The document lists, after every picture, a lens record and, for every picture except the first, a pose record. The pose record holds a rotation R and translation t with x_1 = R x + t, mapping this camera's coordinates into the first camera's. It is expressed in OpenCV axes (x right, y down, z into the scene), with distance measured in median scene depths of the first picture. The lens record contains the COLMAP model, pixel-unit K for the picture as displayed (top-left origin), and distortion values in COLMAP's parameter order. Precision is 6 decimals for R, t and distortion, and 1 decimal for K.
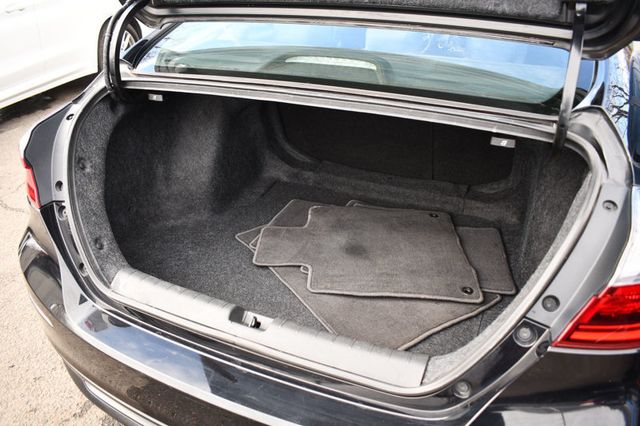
lens RADIAL K [[489.0, 0, 320.0], [0, 489.0, 213.0], [0, 0, 1]] dist [-0.097012, 0.013432]
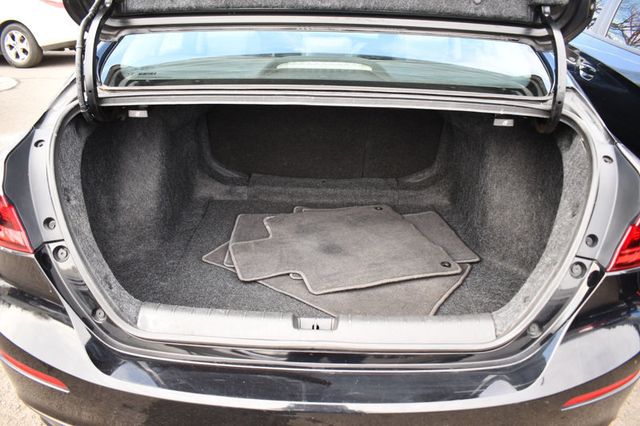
lens RADIAL K [[489.0, 0, 320.0], [0, 489.0, 213.0], [0, 0, 1]] dist [-0.097012, 0.013432]
pose [[0.924985, -0.146316, 0.350706, -0.347920], [0.161343, 0.986801, -0.013843, 0.011632], [-0.344052, 0.069388, 0.936383, 0.043673]]
